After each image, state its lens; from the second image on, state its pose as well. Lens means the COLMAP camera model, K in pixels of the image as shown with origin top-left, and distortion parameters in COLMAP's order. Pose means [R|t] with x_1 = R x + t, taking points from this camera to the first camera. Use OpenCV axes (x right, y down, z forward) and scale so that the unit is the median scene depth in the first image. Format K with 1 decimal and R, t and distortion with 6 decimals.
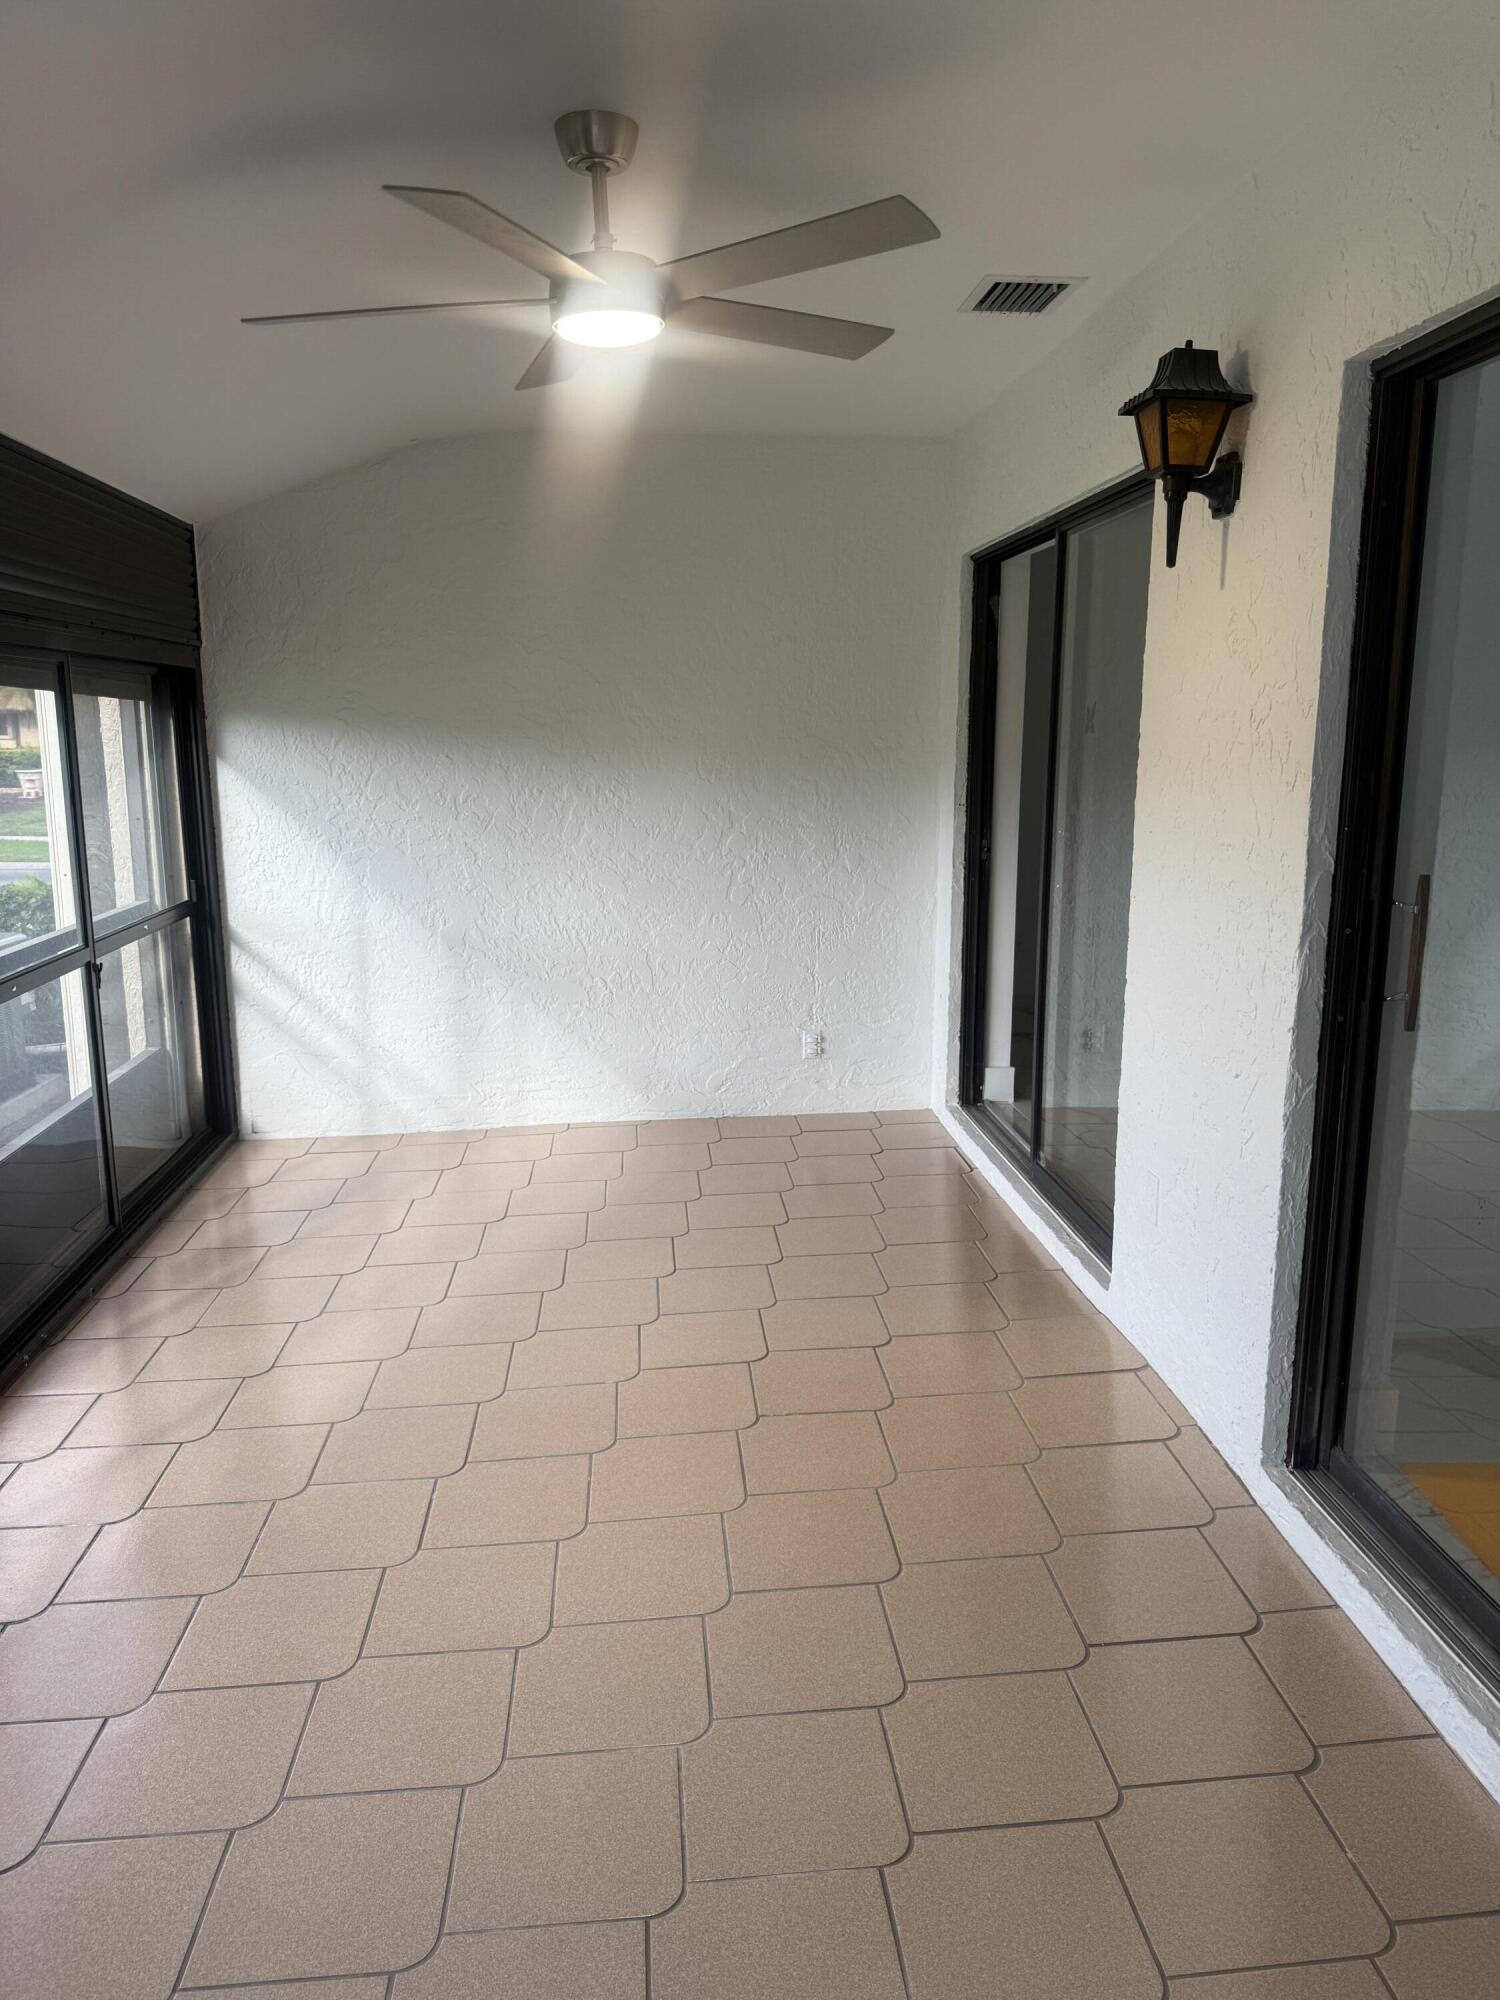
lens RADIAL K [[1407.2, 0, 756.4], [0, 1407.2, 1008.0], [0, 0, 1]] dist [0.030701, 0.001548]
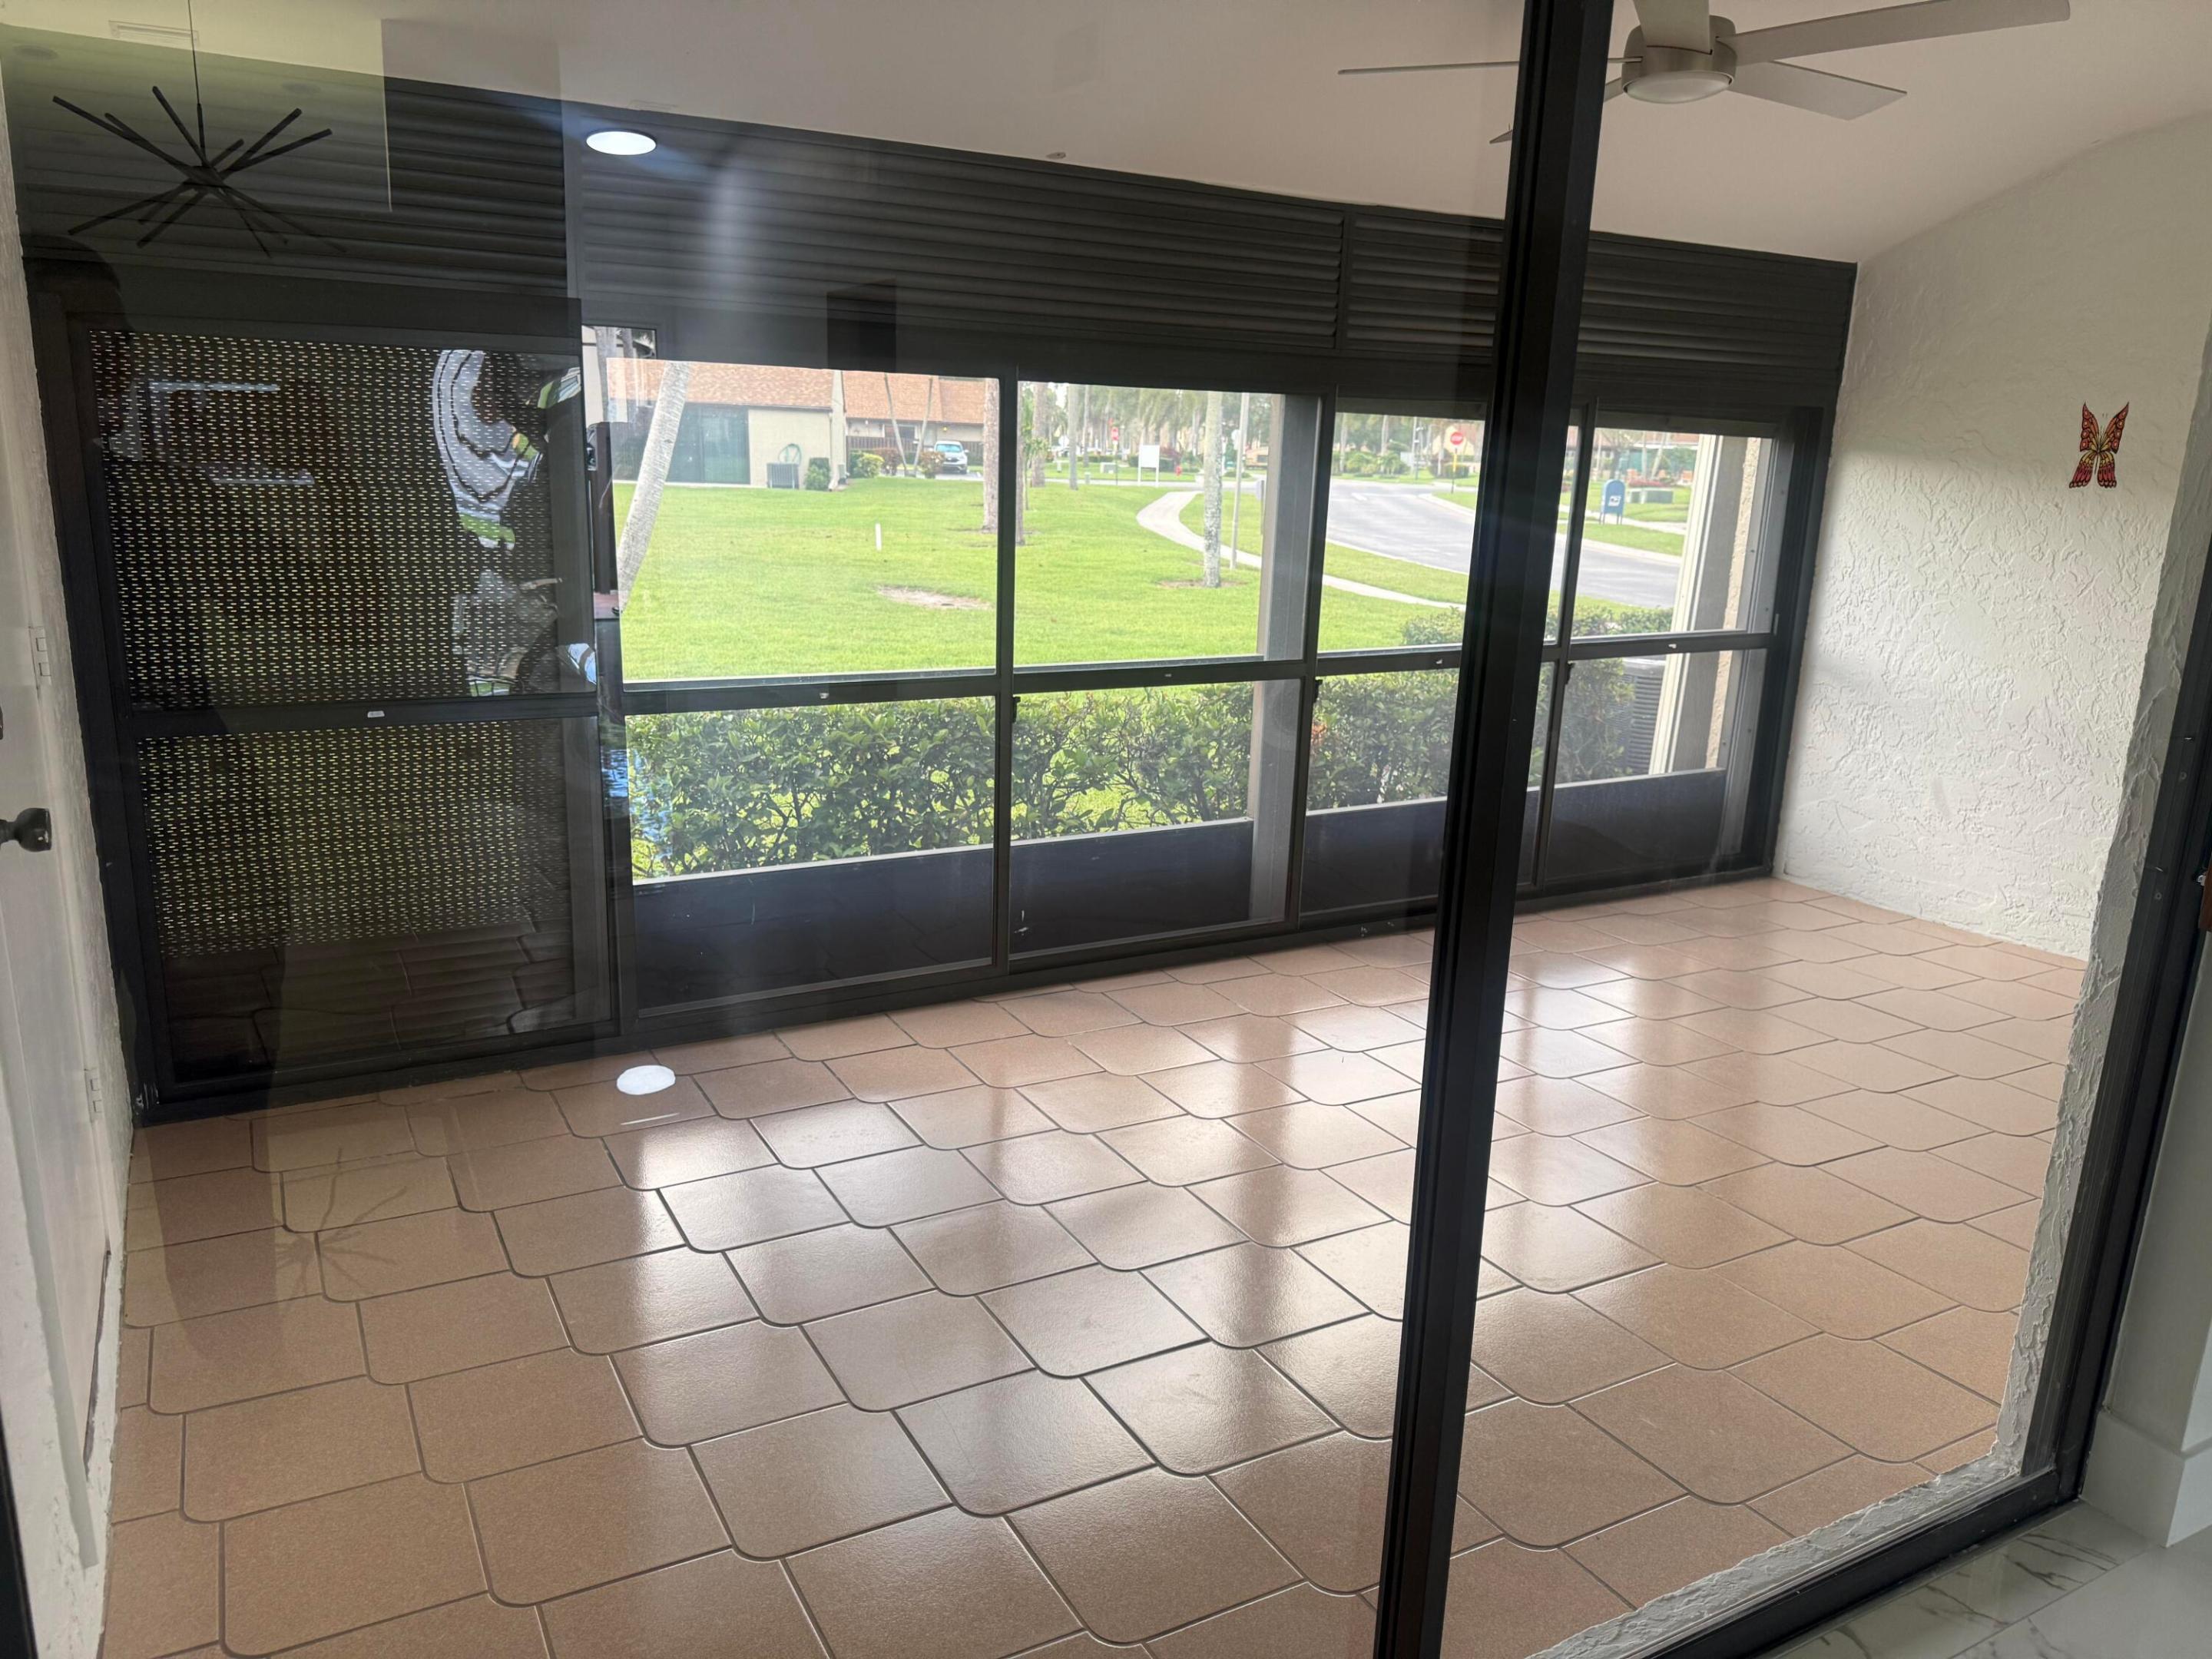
lens RADIAL K [[1556.3, 0, 1103.5], [0, 1556.3, 814.2], [0, 0, 1]] dist [0.030701, 0.001548]
pose [[0.402611, 0.229435, -0.886151, 0.440454], [-0.211426, 0.965210, 0.153846, -0.020973], [0.890620, 0.125415, 0.437112, 0.082287]]
